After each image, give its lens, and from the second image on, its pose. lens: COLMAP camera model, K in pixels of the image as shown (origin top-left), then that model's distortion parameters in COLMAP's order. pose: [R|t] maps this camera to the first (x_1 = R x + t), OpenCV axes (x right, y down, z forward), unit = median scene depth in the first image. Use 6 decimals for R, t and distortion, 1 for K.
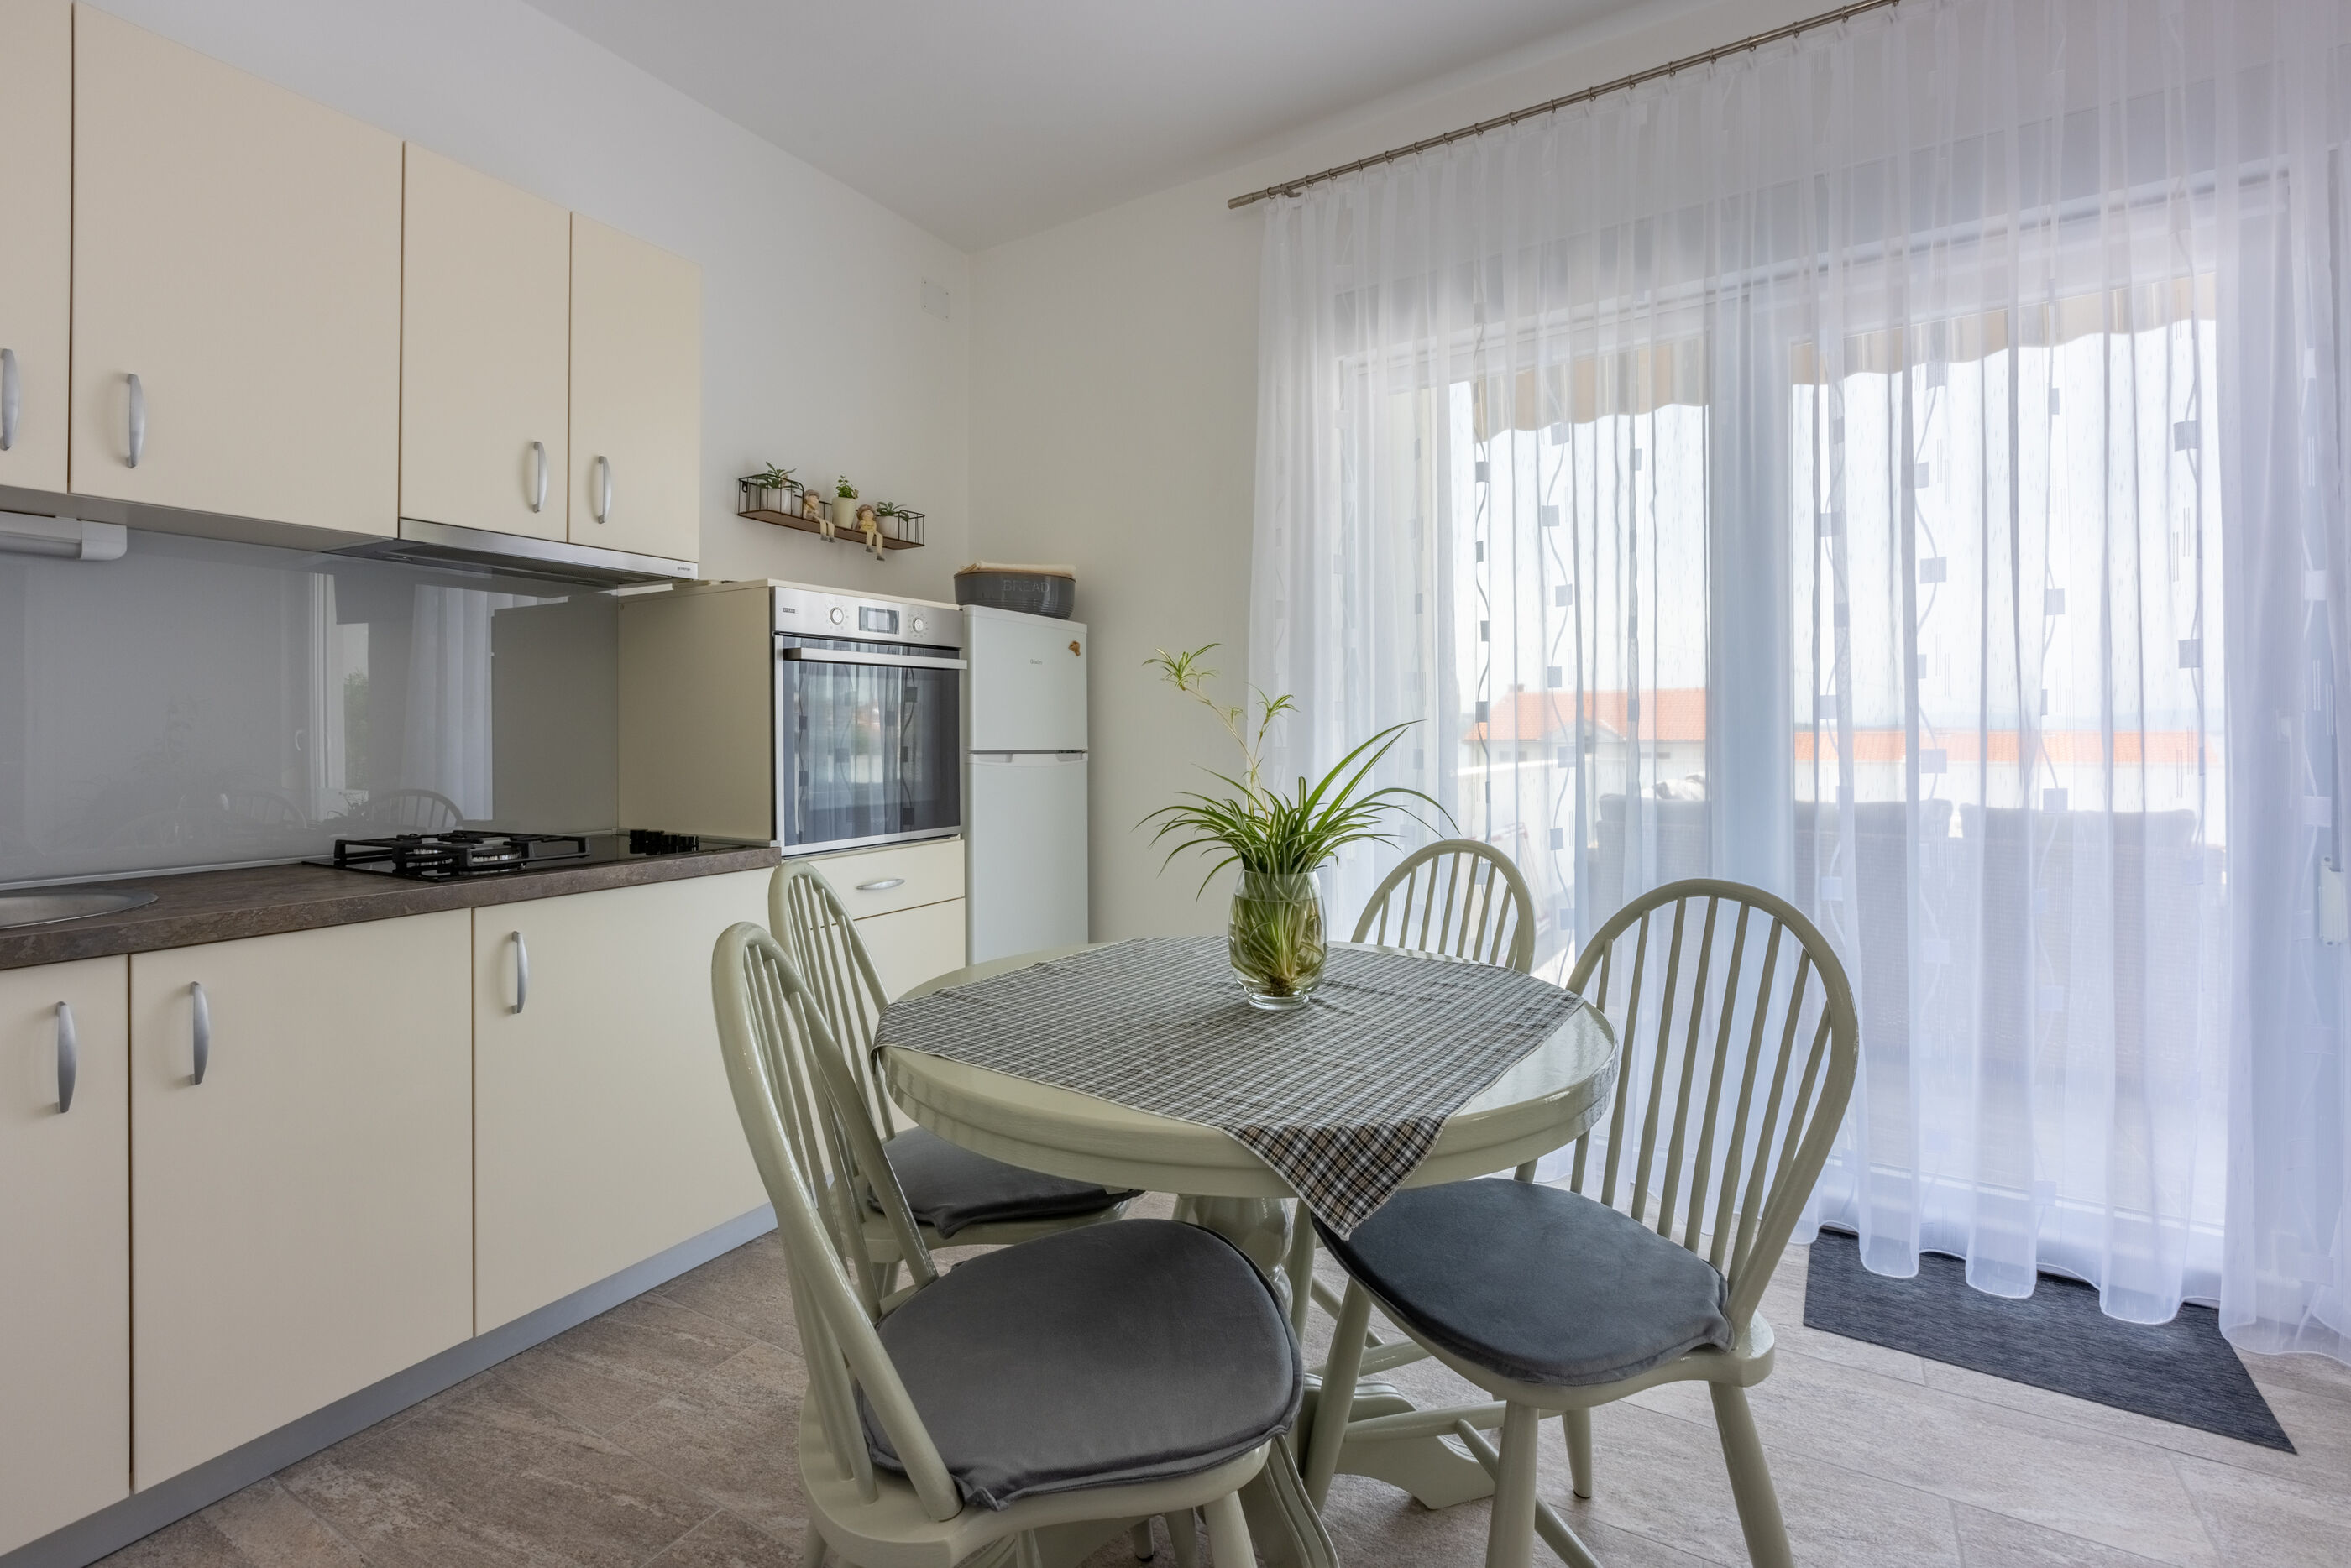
lens RADIAL K [[1053.7, 0, 1173.5], [0, 1053.7, 728.7], [0, 0, 1]] dist [-0.001210, -0.001213]
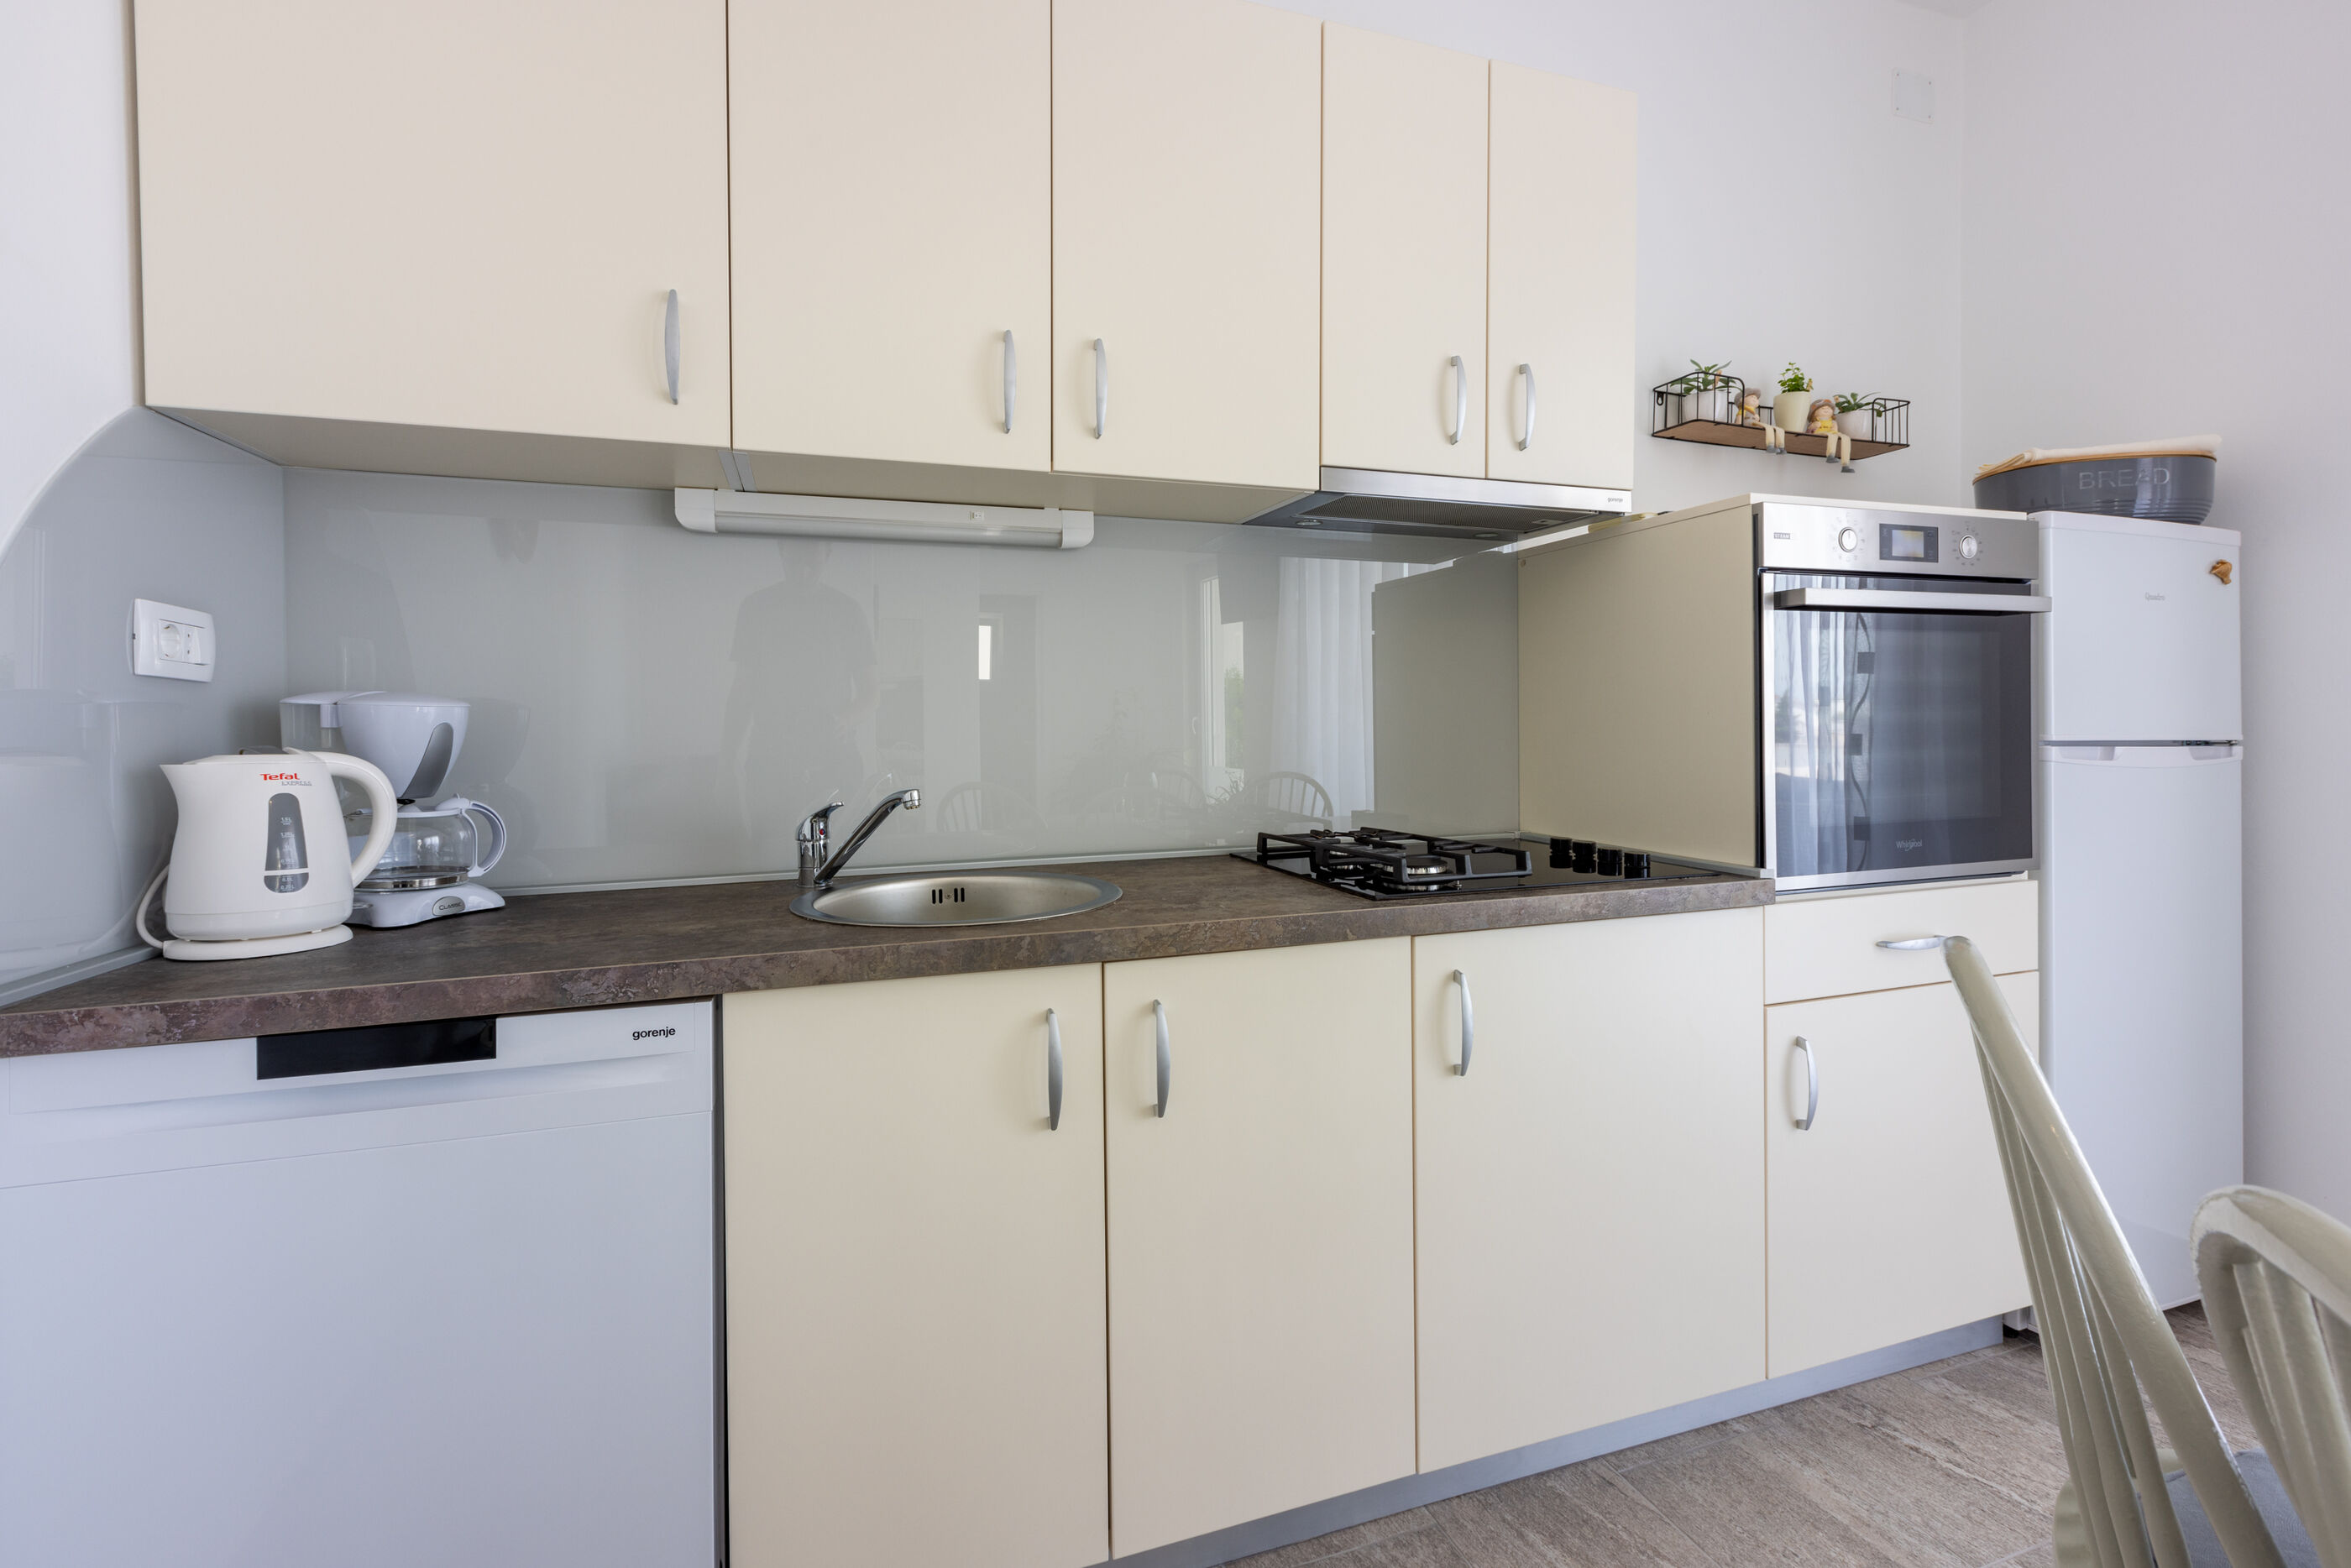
lens RADIAL K [[1091.7, 0, 1207.7], [0, 1091.7, 727.0], [0, 0, 1]] dist [-0.000712, -0.000102]
pose [[0.782403, -0.000155, -0.622772, -0.197523], [0.007716, 0.999926, 0.009446, 0.002869], [0.622724, -0.012196, 0.782346, 0.189256]]
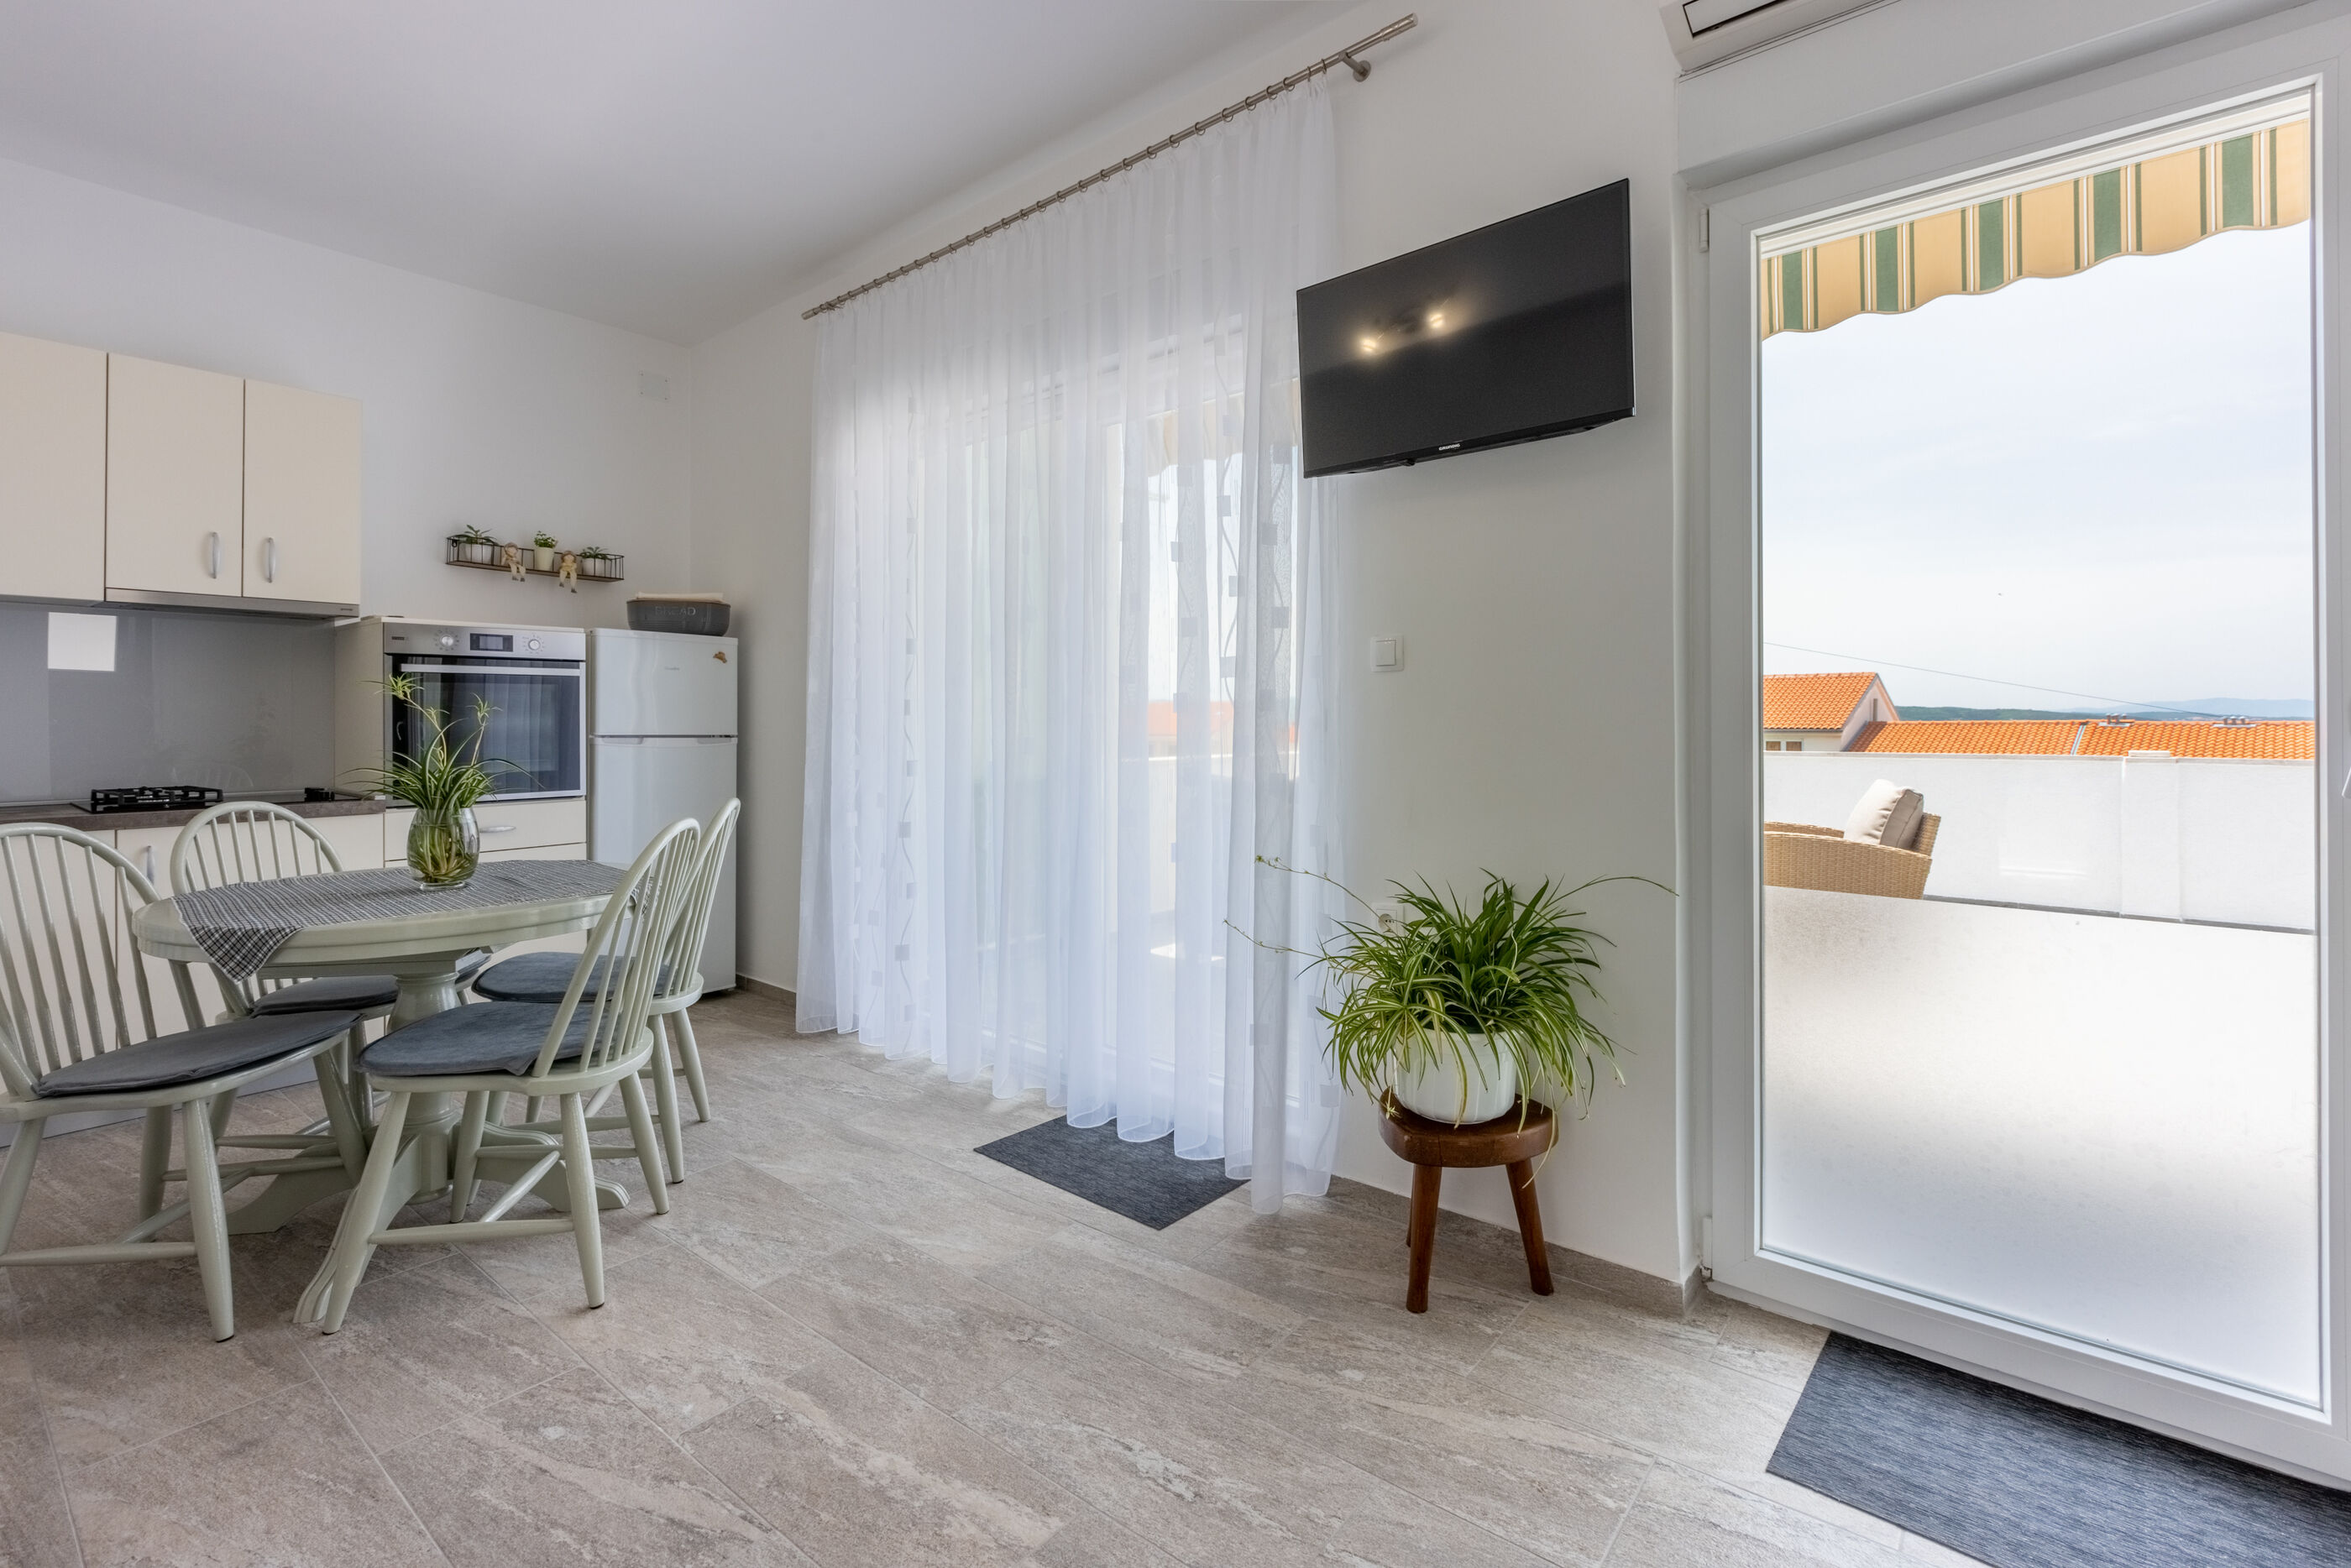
lens RADIAL K [[1058.6, 0, 1180.4], [0, 1058.6, 712.4], [0, 0, 1]] dist [-0.000426, -0.000182]
pose [[0.994219, 0.000346, -0.107374, 0.791380], [-0.000590, 0.999997, -0.002241, -0.006510], [0.107373, 0.002292, 0.994216, -0.311531]]
